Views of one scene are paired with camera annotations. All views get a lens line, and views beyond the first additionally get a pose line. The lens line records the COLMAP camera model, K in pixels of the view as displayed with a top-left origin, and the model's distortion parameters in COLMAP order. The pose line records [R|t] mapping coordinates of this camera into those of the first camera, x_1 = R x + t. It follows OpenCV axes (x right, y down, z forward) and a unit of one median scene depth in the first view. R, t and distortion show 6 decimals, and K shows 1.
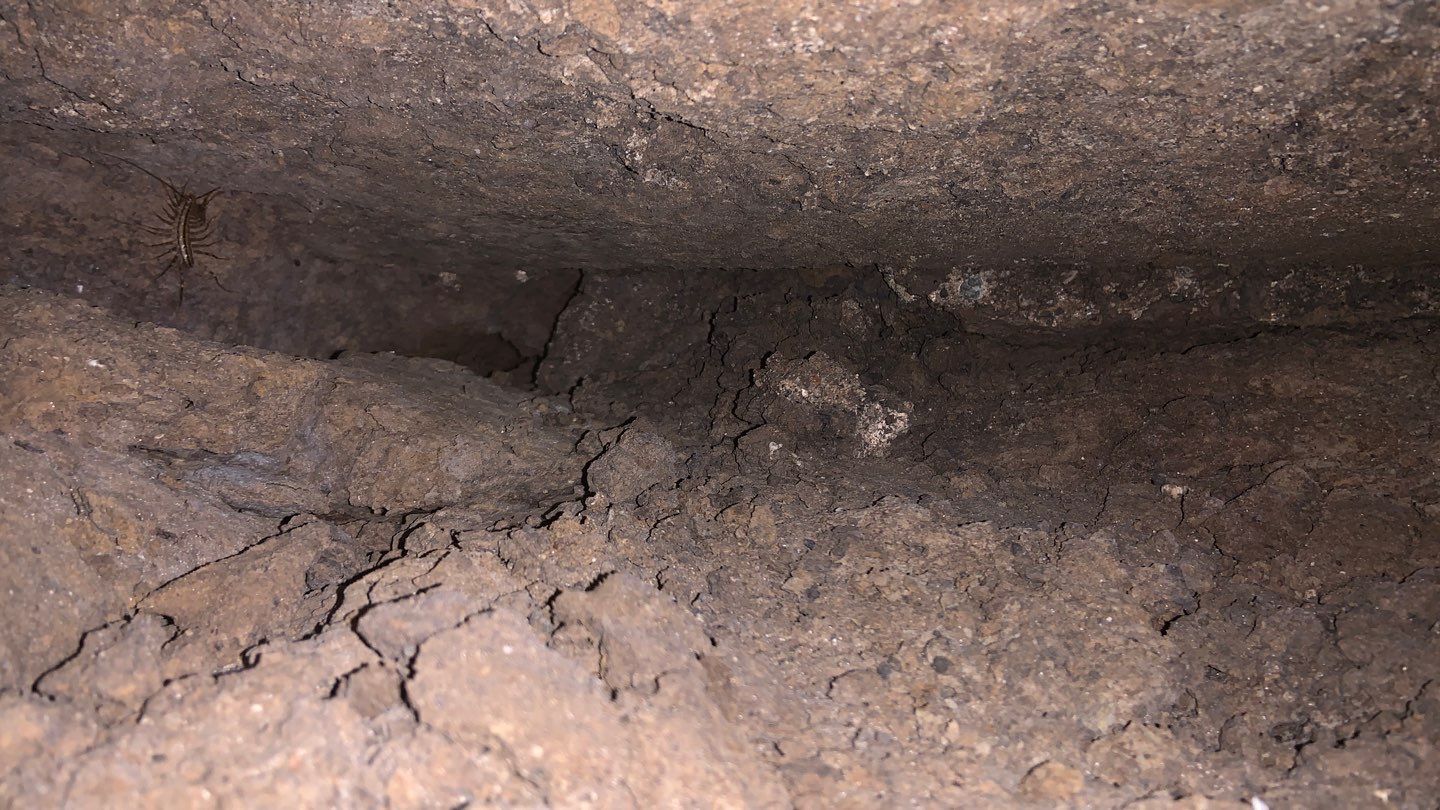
lens RADIAL K [[1101.6, 0, 696.5], [0, 1101.6, 403.7], [0, 0, 1]] dist [0.129356, -0.186038]
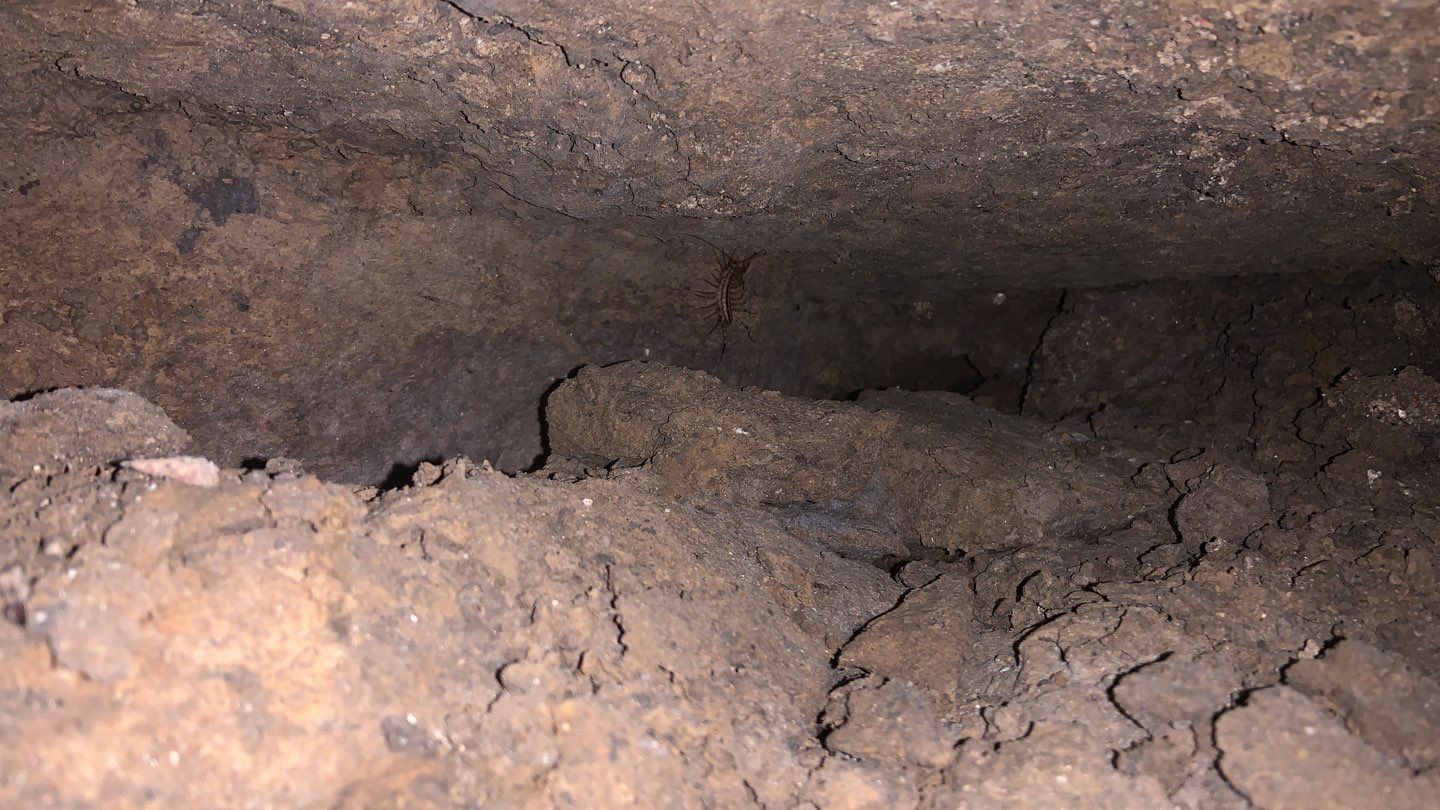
lens RADIAL K [[1101.6, 0, 696.5], [0, 1101.6, 403.7], [0, 0, 1]] dist [0.129356, -0.186038]
pose [[0.962831, -0.051451, -0.265159, -0.224896], [0.054013, 0.998537, 0.002372, -0.054013], [0.264650, -0.016606, 0.964202, -0.053923]]
